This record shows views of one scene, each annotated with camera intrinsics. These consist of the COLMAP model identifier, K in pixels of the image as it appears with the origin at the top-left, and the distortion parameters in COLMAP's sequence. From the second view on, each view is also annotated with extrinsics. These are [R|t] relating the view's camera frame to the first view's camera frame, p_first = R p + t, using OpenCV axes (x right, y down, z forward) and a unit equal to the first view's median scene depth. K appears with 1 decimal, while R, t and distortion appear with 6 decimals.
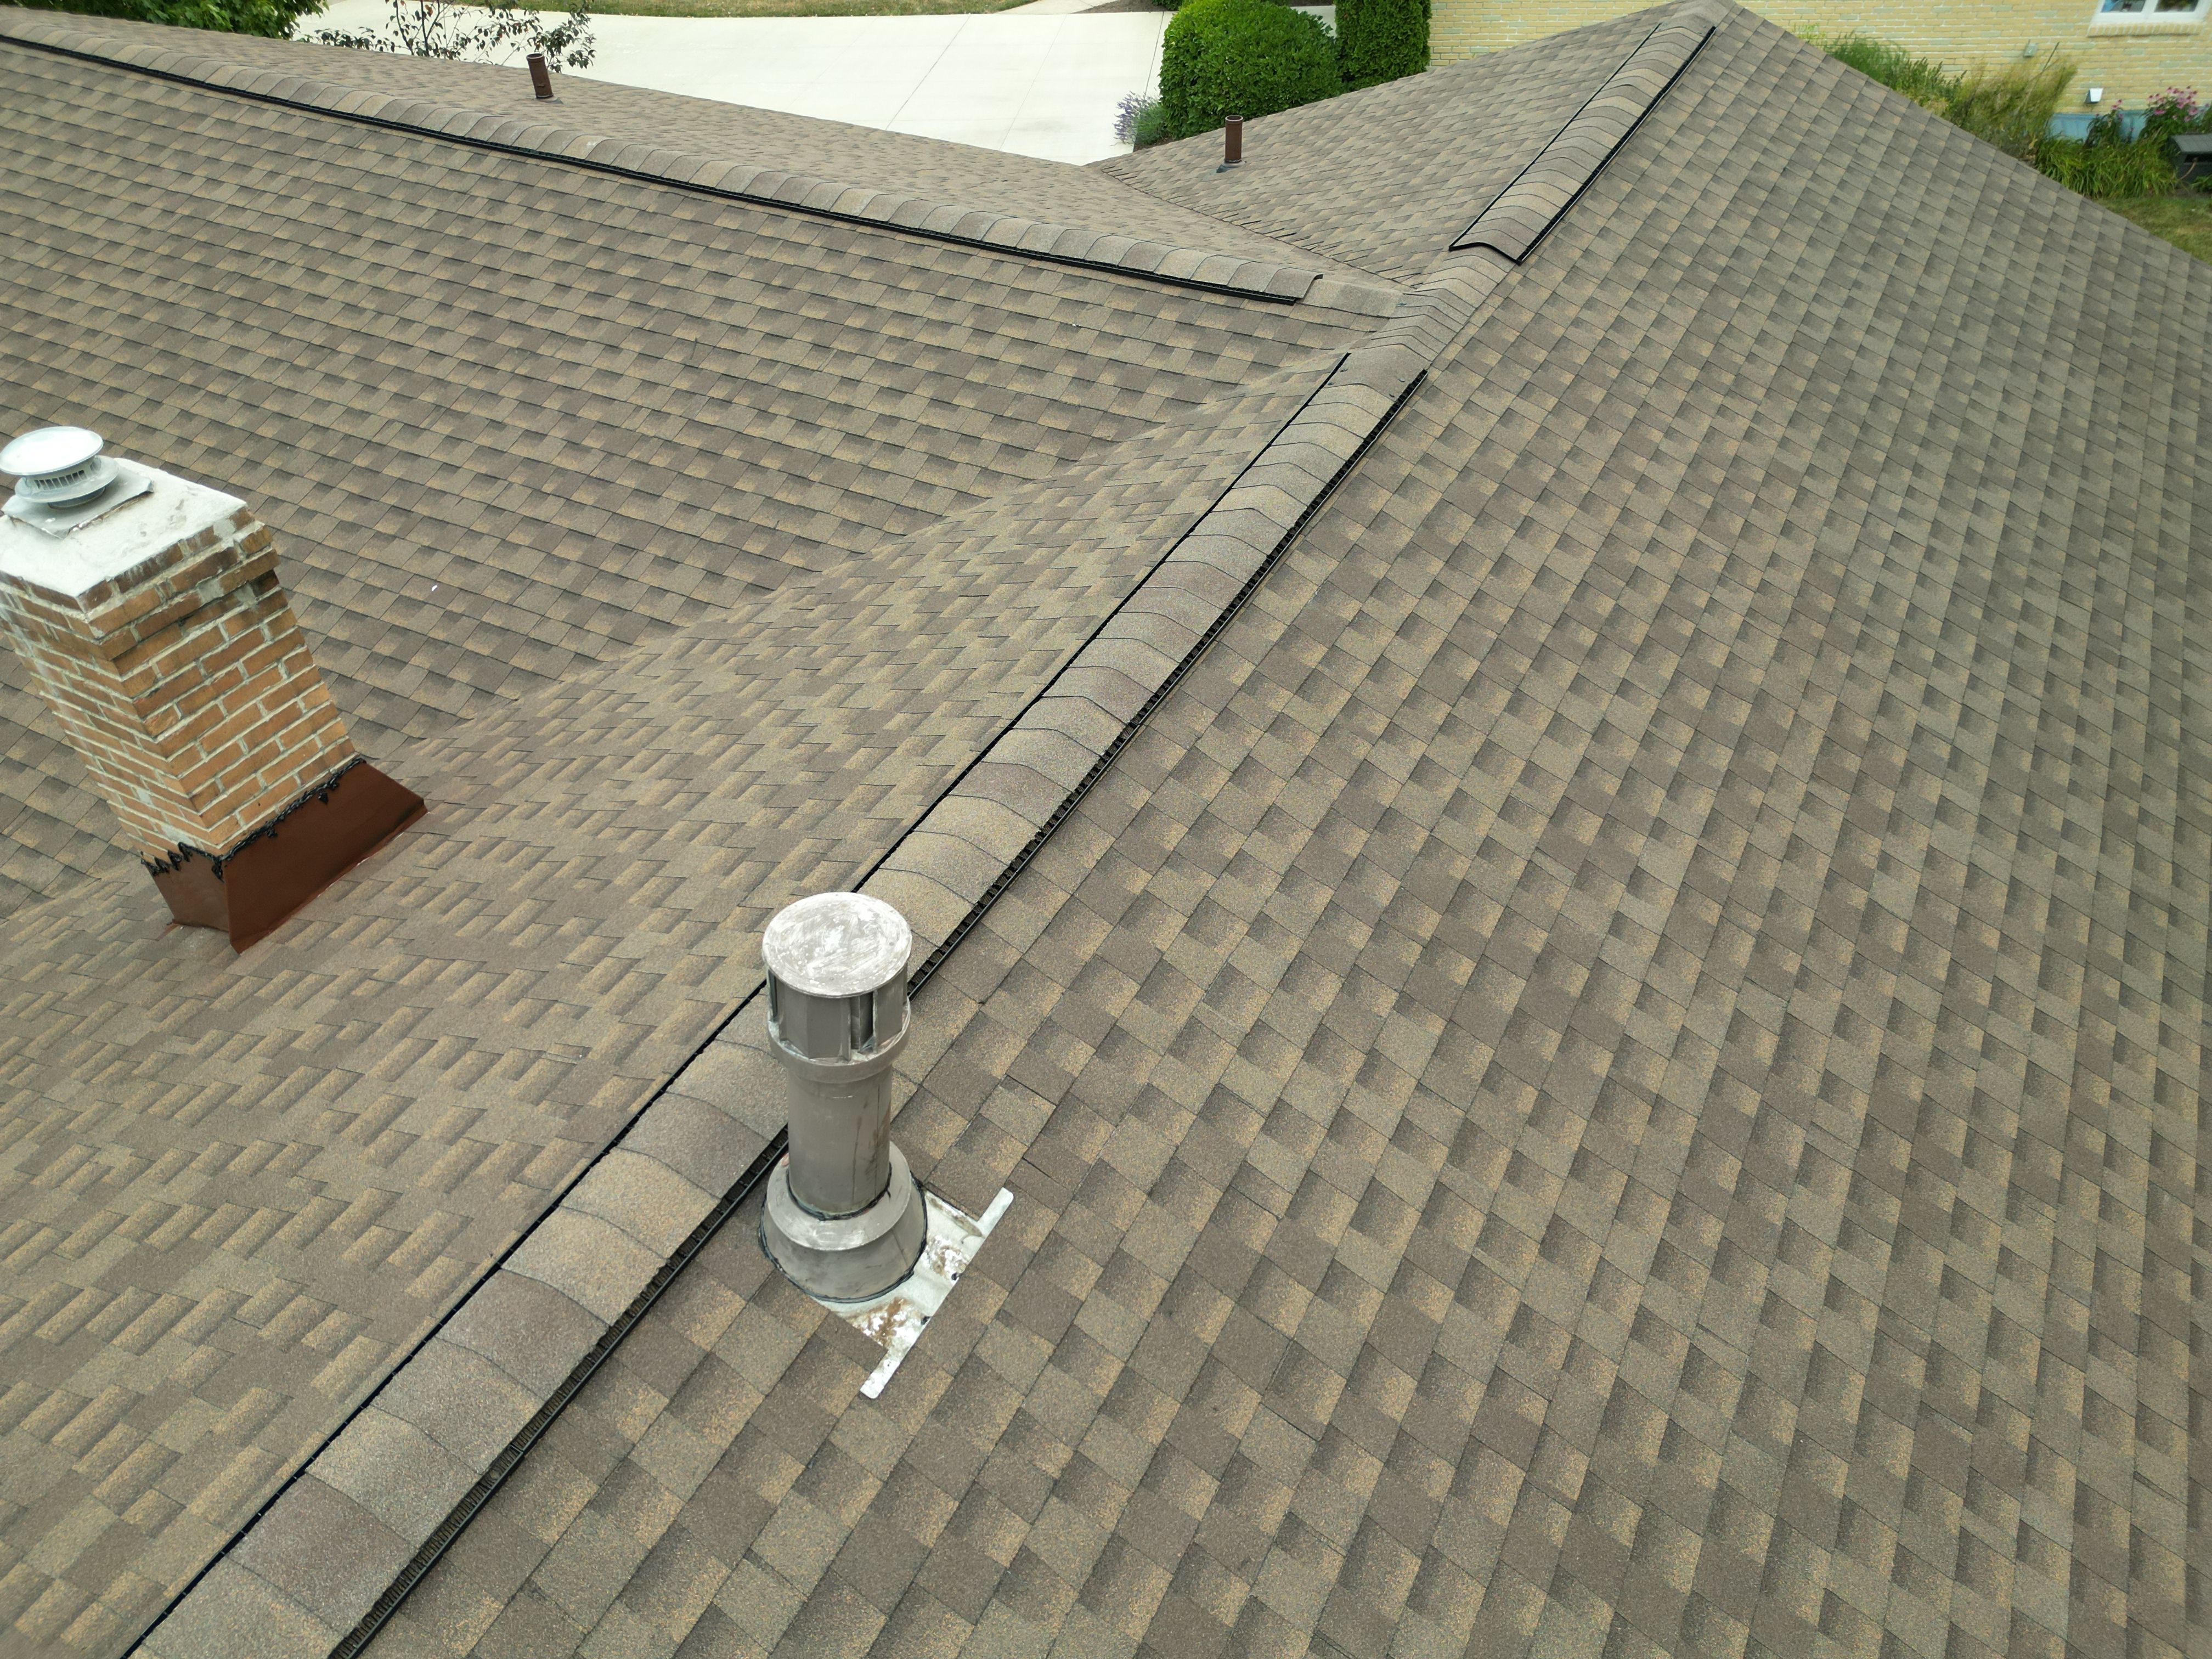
lens RADIAL K [[1542.6, 0, 1111.5], [0, 1542.6, 829.3], [0, 0, 1]] dist [0.077050, -0.075973]
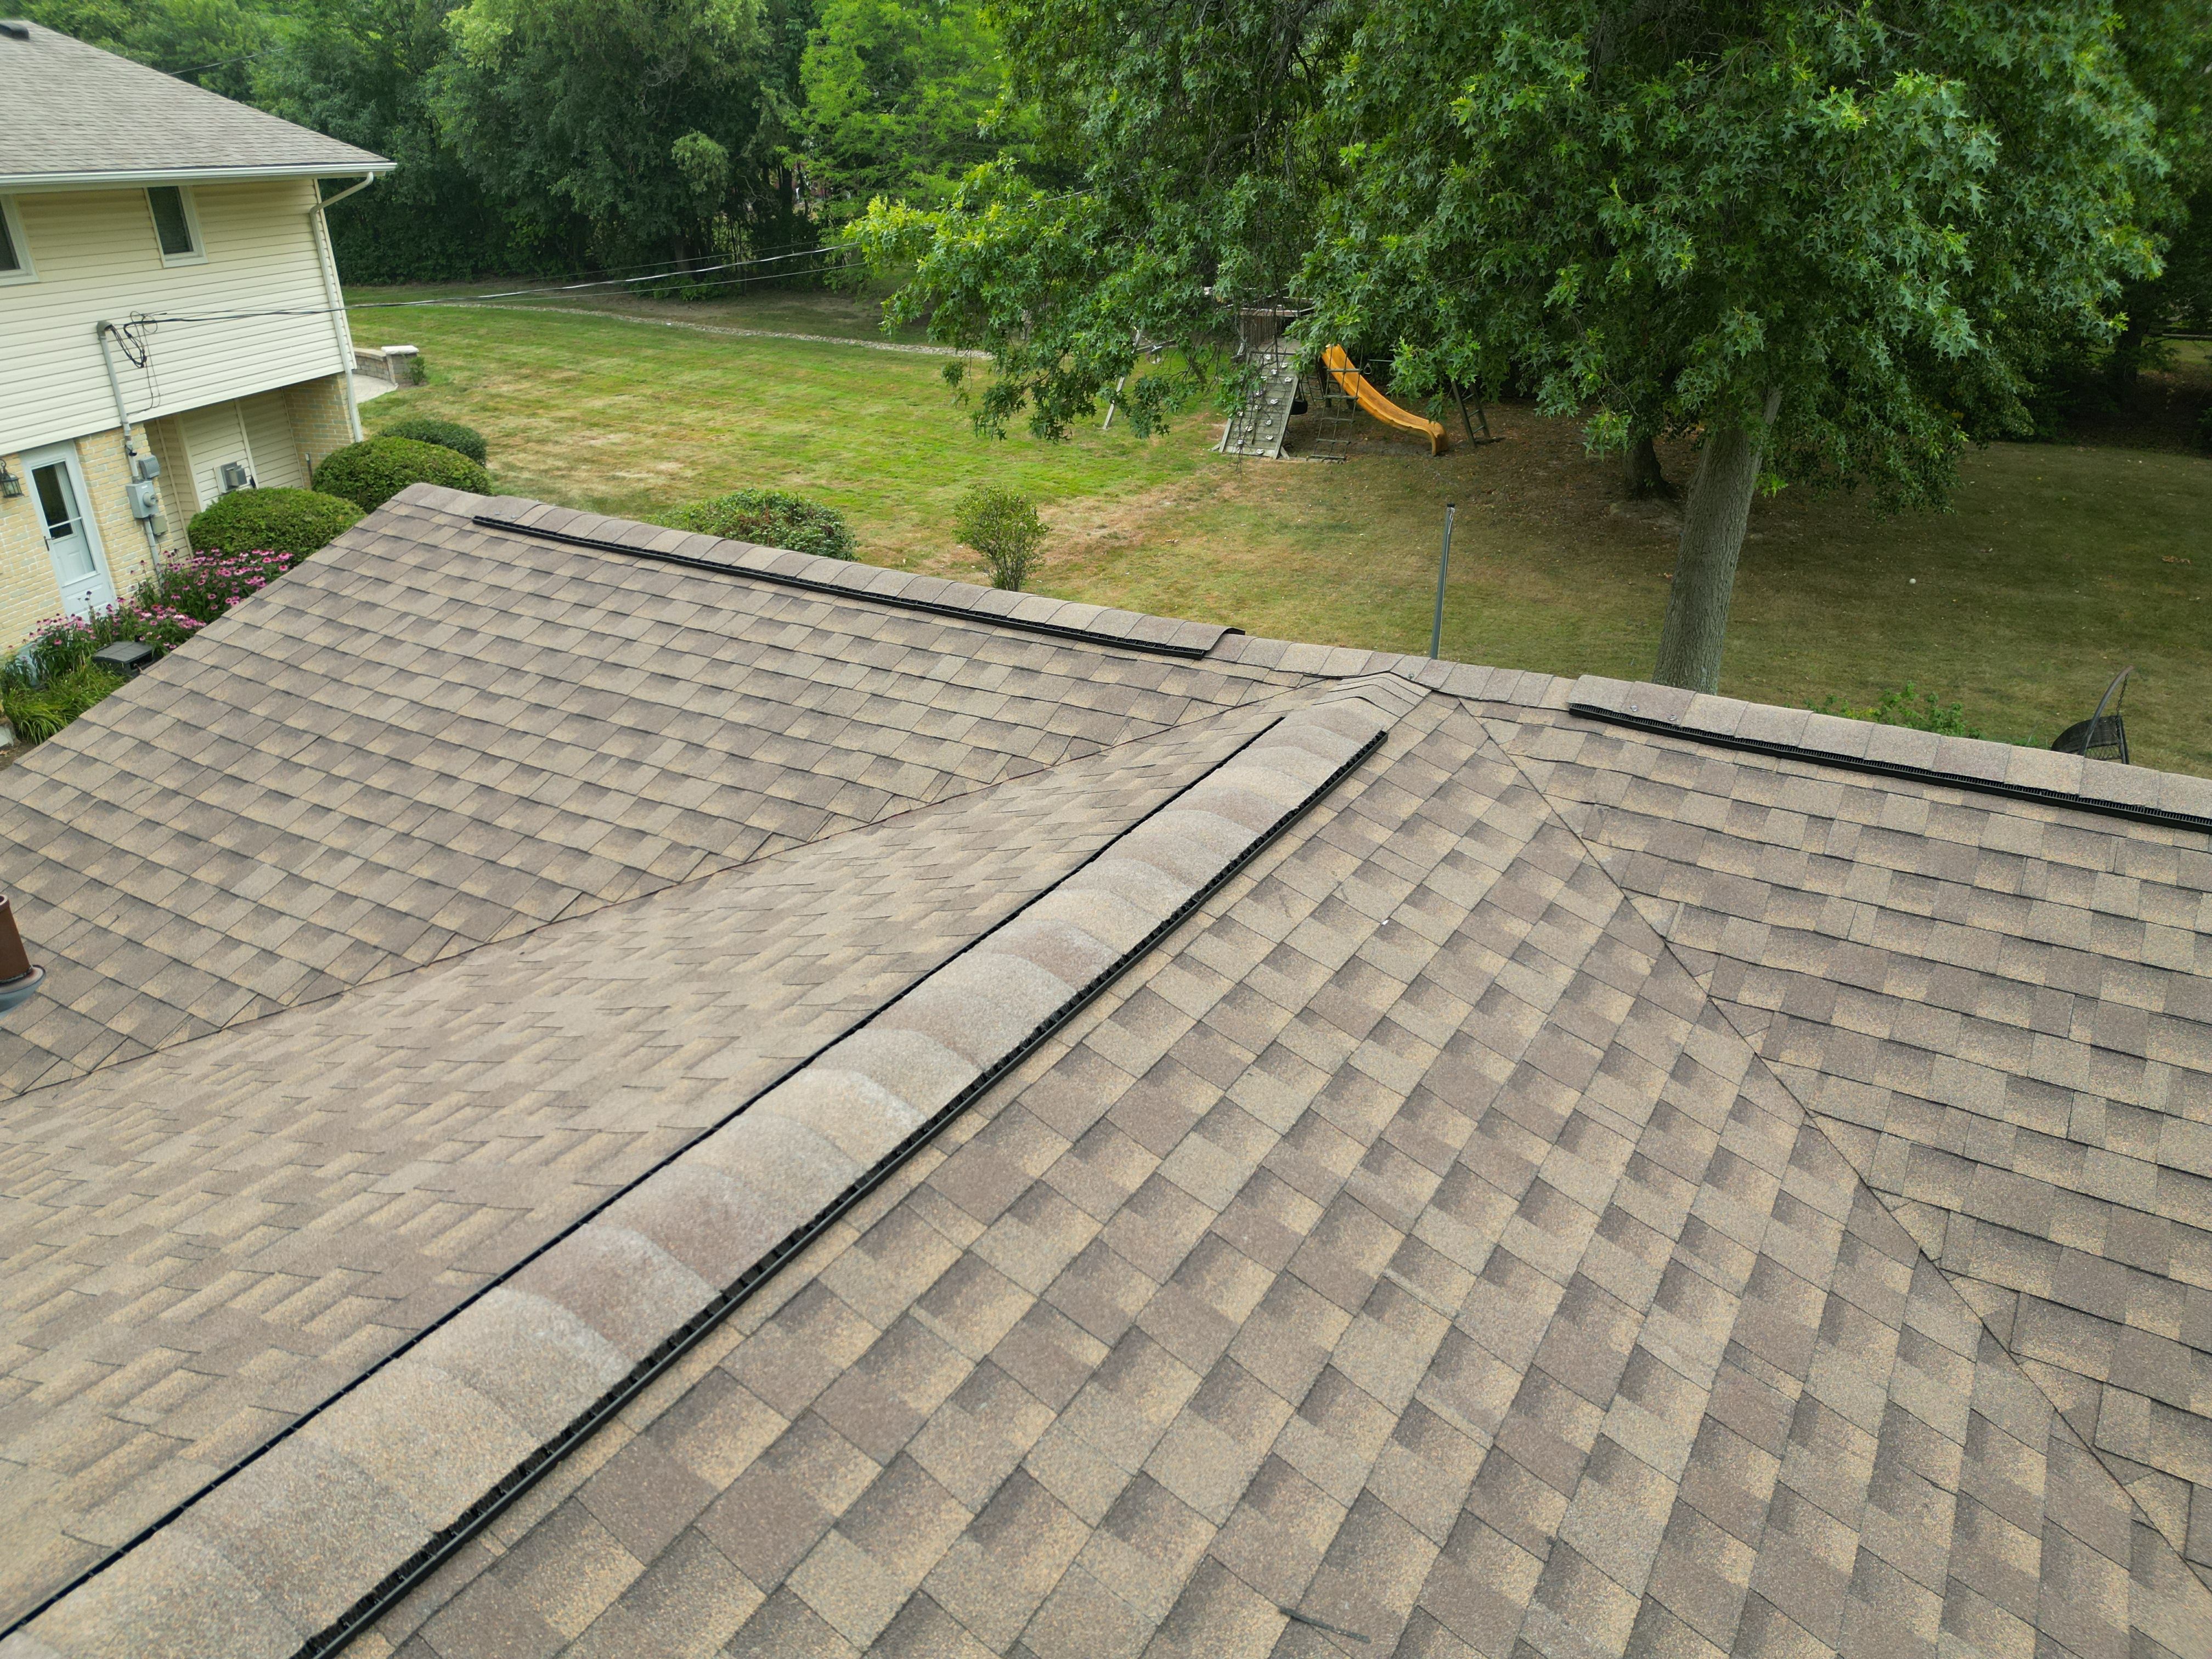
lens RADIAL K [[1542.6, 0, 1111.5], [0, 1542.6, 829.3], [0, 0, 1]] dist [0.077050, -0.075973]
pose [[0.040998, -0.395209, 0.917676, -0.531480], [0.668292, 0.693615, 0.268857, -0.571781], [-0.742769, 0.602252, 0.292552, 0.906668]]
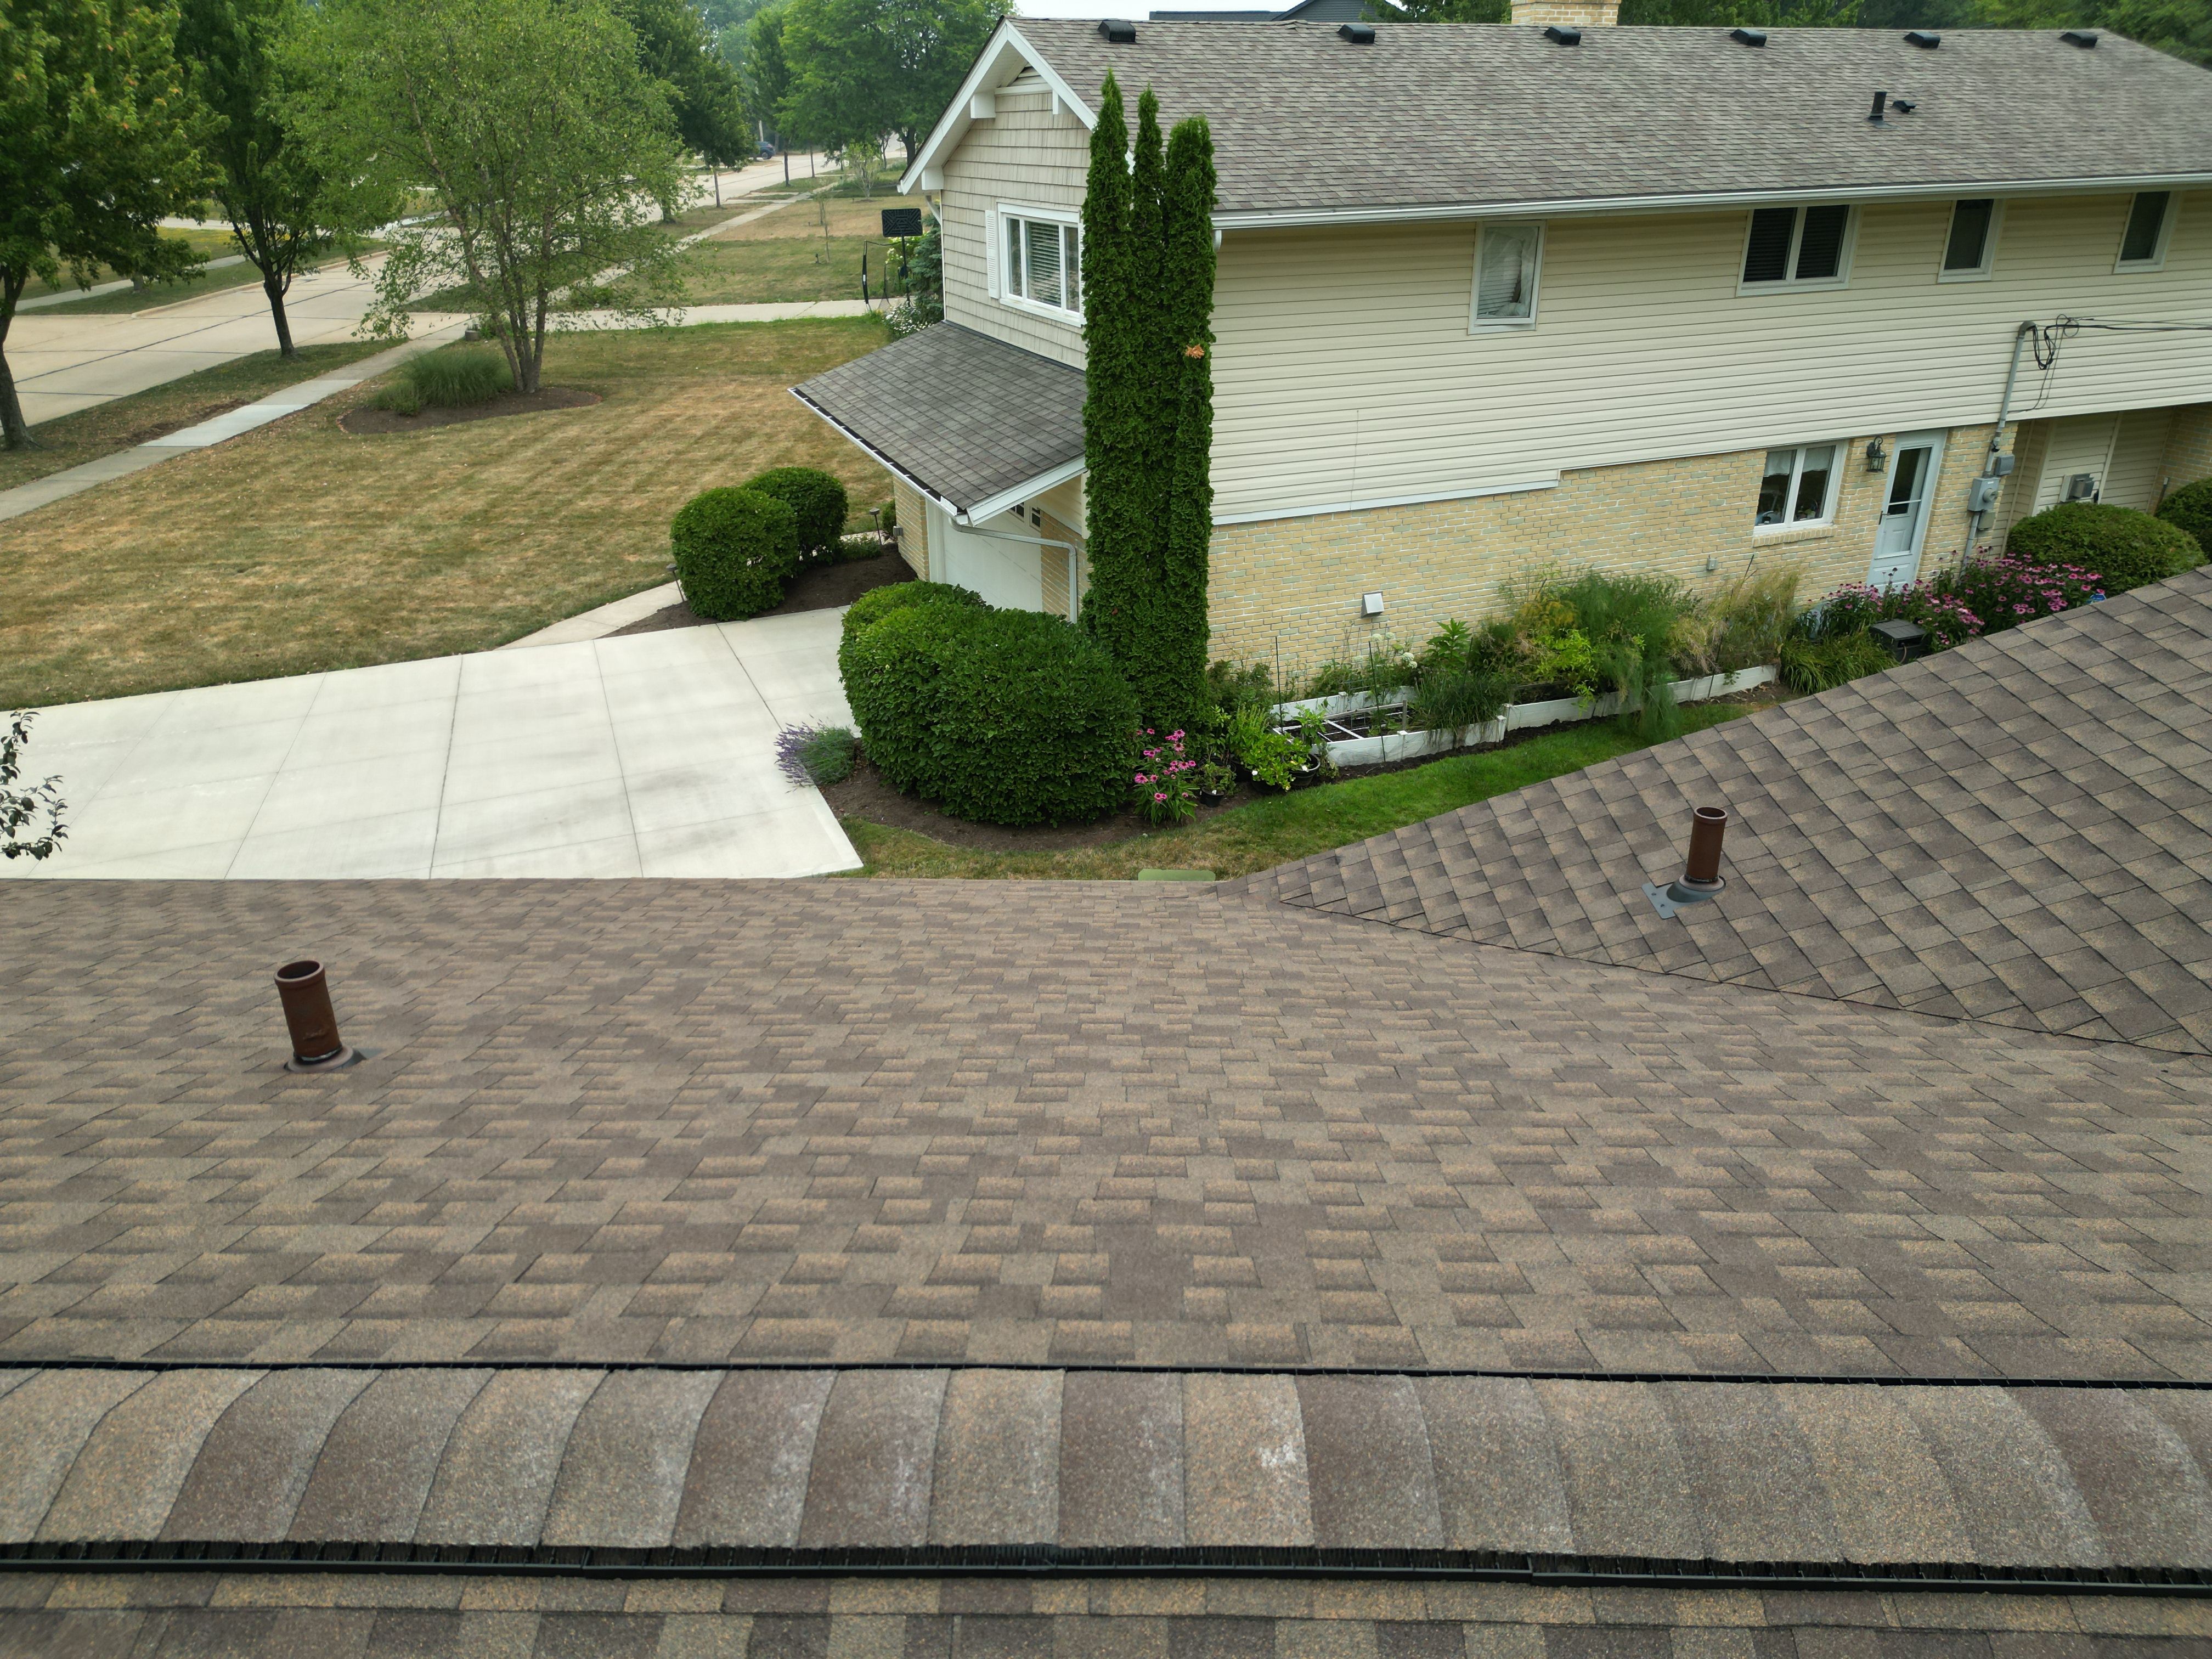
lens RADIAL K [[1542.6, 0, 1111.5], [0, 1542.6, 829.3], [0, 0, 1]] dist [0.077050, -0.075973]
pose [[0.889332, -0.174536, 0.422642, -0.544939], [0.297173, 0.923090, -0.244115, -0.582697], [-0.347530, 0.342697, 0.872801, 0.906544]]
